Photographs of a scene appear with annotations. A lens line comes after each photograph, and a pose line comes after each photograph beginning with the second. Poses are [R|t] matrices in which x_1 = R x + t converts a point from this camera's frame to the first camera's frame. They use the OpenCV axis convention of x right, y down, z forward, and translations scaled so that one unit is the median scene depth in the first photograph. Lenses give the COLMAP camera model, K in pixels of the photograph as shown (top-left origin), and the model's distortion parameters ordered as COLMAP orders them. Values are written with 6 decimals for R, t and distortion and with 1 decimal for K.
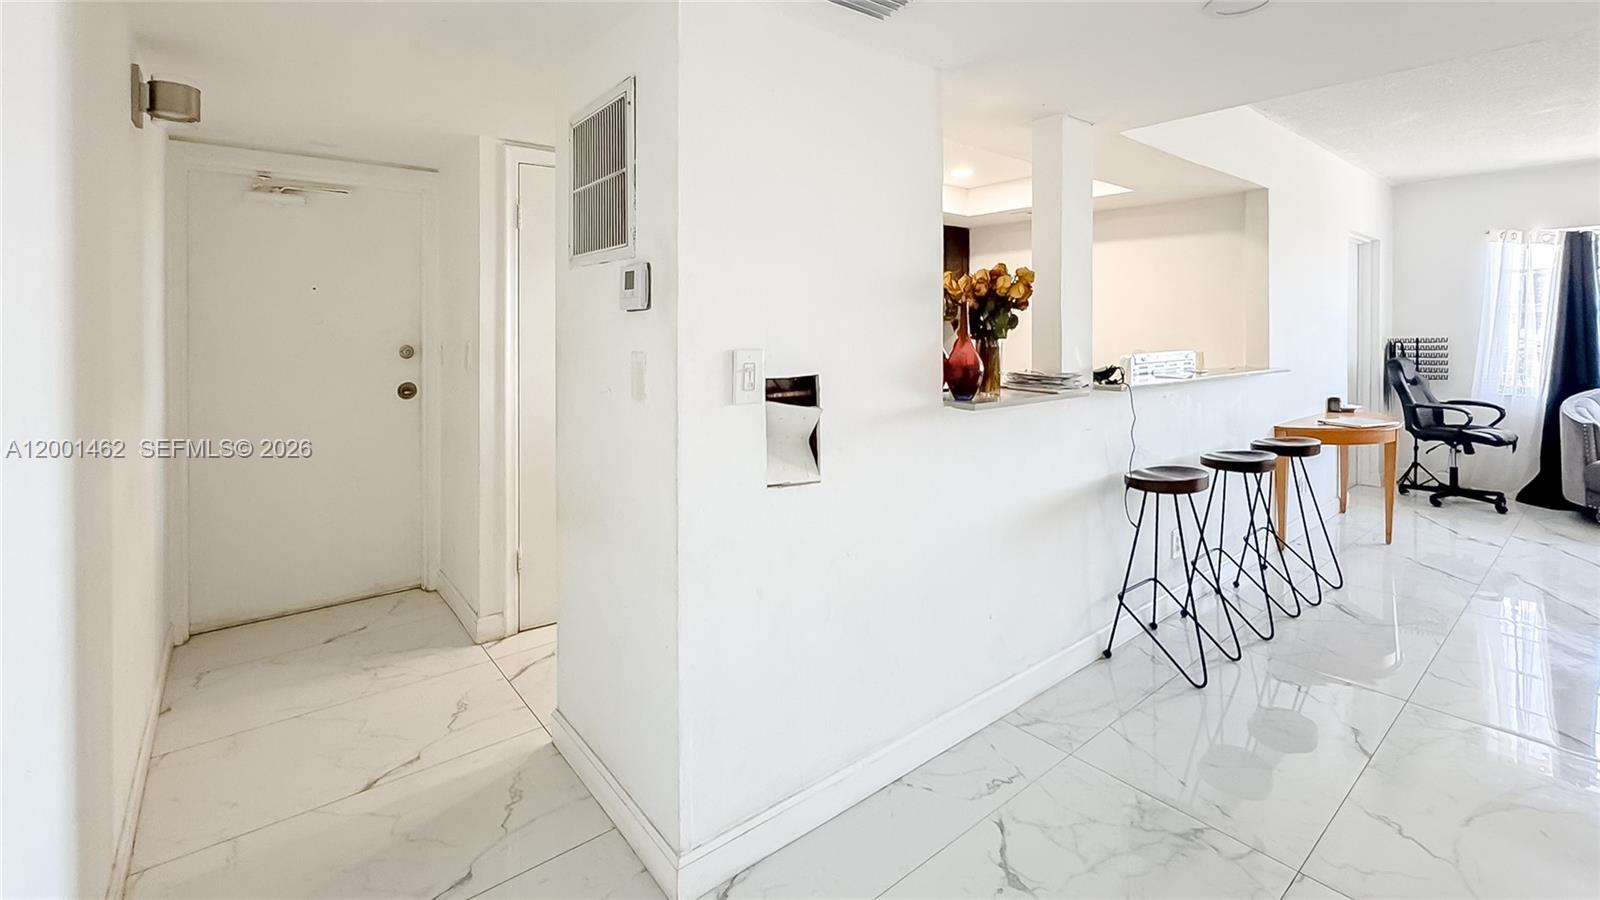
lens RADIAL K [[700.6, 0, 800.6], [0, 700.6, 330.7], [0, 0, 1]] dist [0.000825, 0.000192]
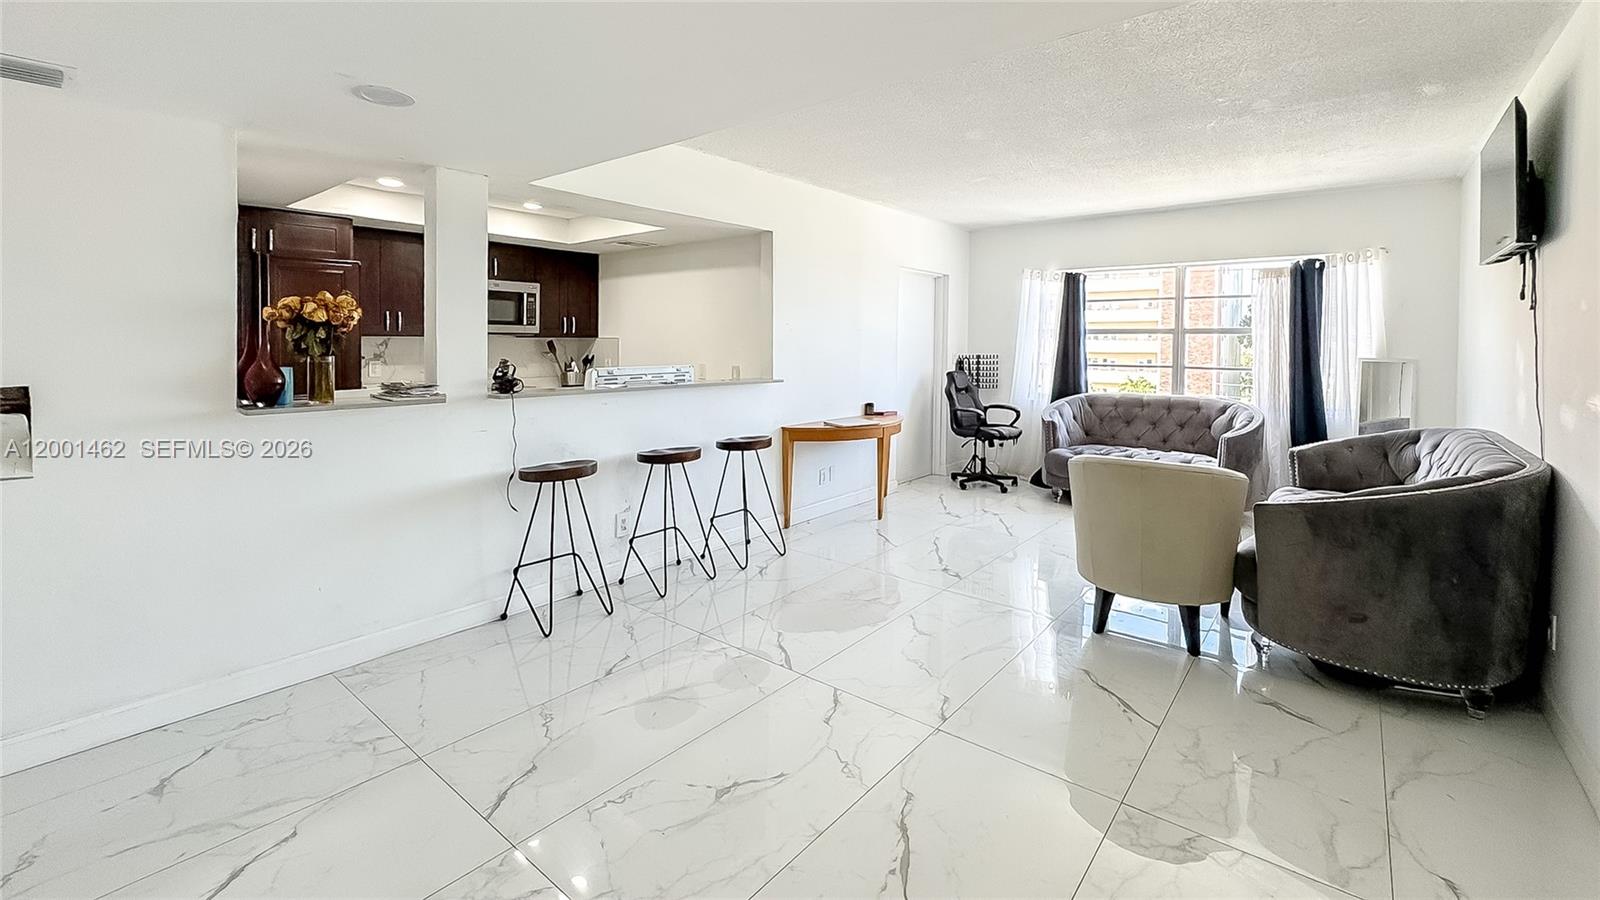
lens RADIAL K [[679.9, 0, 803.0], [0, 679.9, 354.4], [0, 0, 1]] dist [-0.001457, -0.000406]
pose [[0.979480, 0.004969, 0.201478, 0.386929], [-0.008008, 0.999866, 0.014272, -0.005542], [-0.201380, -0.015592, 0.979389, -0.131808]]
